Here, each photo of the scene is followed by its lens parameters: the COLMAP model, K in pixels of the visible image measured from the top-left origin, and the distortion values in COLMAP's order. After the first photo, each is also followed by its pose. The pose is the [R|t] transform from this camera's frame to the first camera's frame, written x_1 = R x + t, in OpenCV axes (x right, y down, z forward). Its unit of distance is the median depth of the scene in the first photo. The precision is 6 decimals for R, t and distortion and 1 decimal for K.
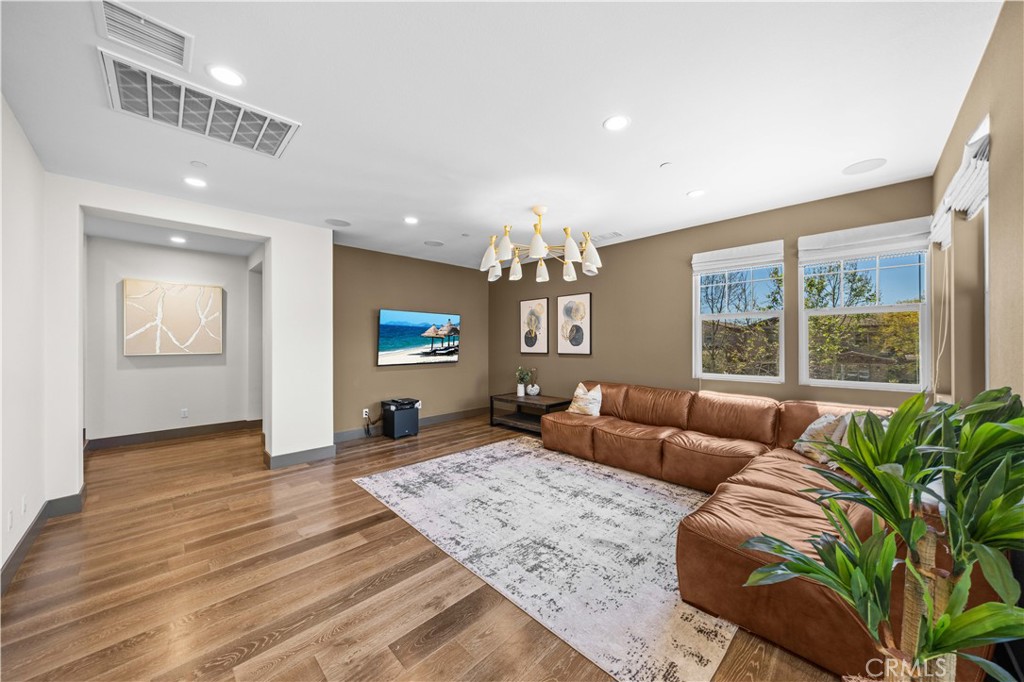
lens RADIAL K [[356.0, 0, 507.8], [0, 356.0, 342.9], [0, 0, 1]] dist [-0.001779, -0.000145]
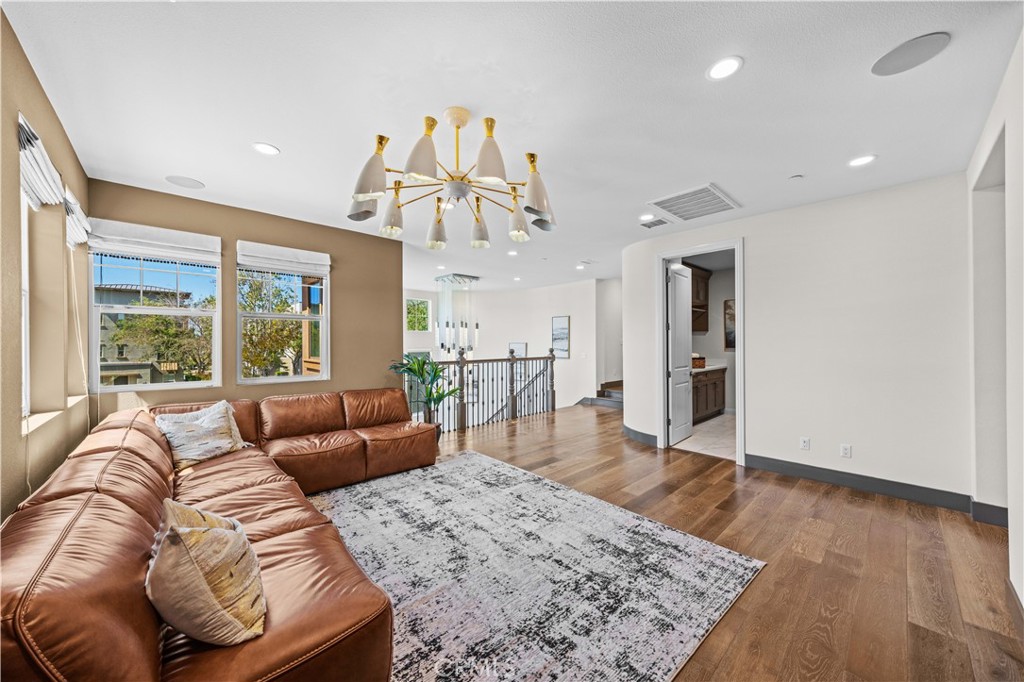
lens RADIAL K [[356.0, 0, 512.3], [0, 356.0, 342.4], [0, 0, 1]] dist [-0.001779, -0.000145]
pose [[-0.999701, 0.005964, 0.023729, -0.015055], [0.005926, 0.999981, -0.001646, 0.001013], [-0.023739, -0.001505, -0.999717, 1.797486]]
